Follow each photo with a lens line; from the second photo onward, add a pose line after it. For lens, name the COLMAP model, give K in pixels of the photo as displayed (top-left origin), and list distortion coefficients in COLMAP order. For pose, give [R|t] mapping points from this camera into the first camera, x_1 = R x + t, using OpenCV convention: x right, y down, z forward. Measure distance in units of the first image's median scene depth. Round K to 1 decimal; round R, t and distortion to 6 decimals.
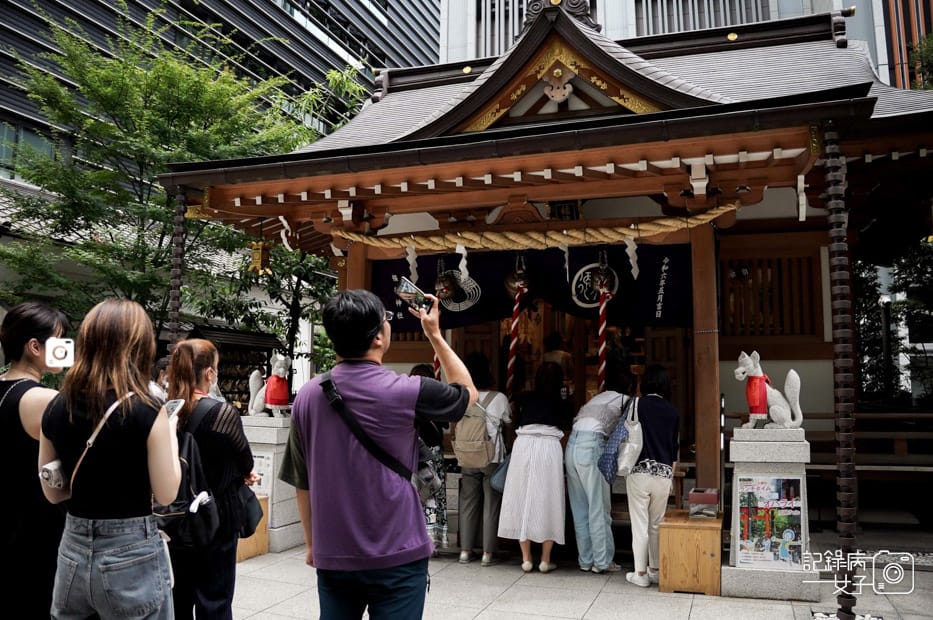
lens RADIAL K [[739.0, 0, 466.5], [0, 739.0, 310.0], [0, 0, 1]] dist [-0.080498, 0.000190]
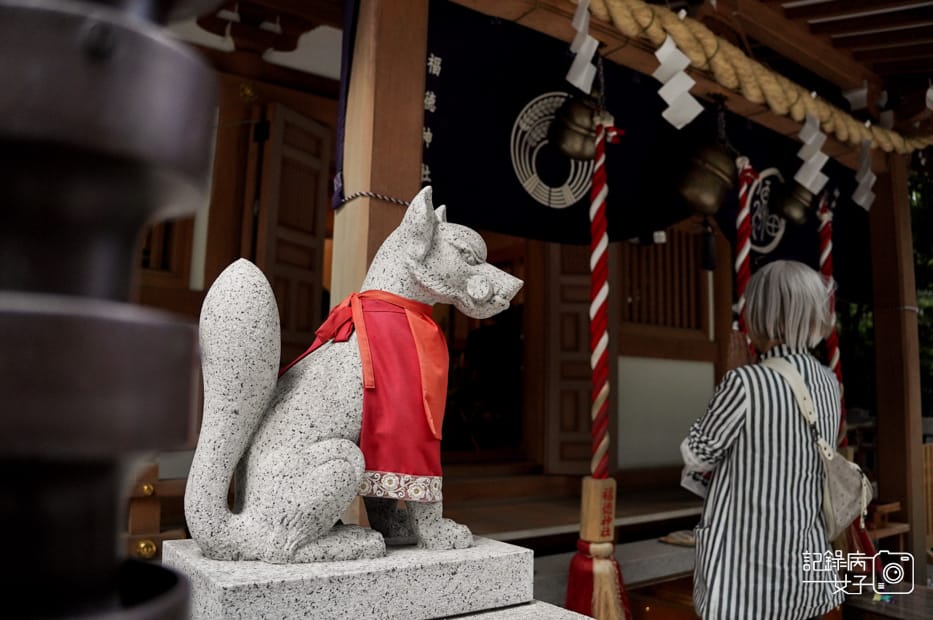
lens RADIAL K [[747.4, 0, 466.5], [0, 747.4, 310.0], [0, 0, 1]] dist [0.002720, 0.000864]
pose [[0.591820, 0.104734, 0.799237, -0.378135], [-0.115338, 0.992323, -0.044630, 0.088541], [-0.797776, -0.065769, 0.599356, 0.820018]]
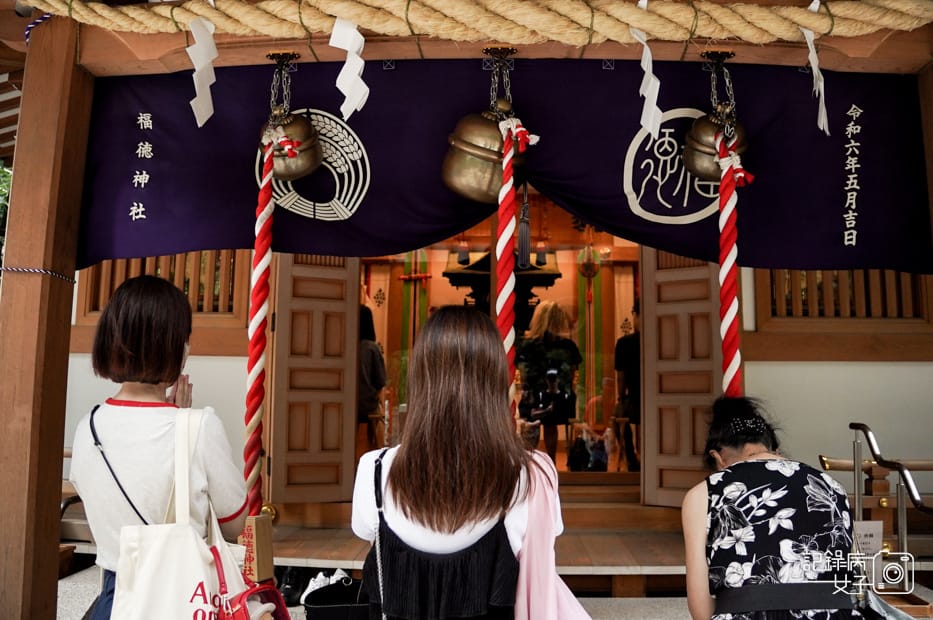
lens RADIAL K [[739.0, 0, 466.5], [0, 739.0, 310.0], [0, 0, 1]] dist [-0.080498, 0.000190]
pose [[0.955654, 0.043540, 0.291256, -0.049469], [-0.042747, 0.999045, -0.009087, 0.053474], [-0.291373, -0.003766, 0.956602, 0.632592]]
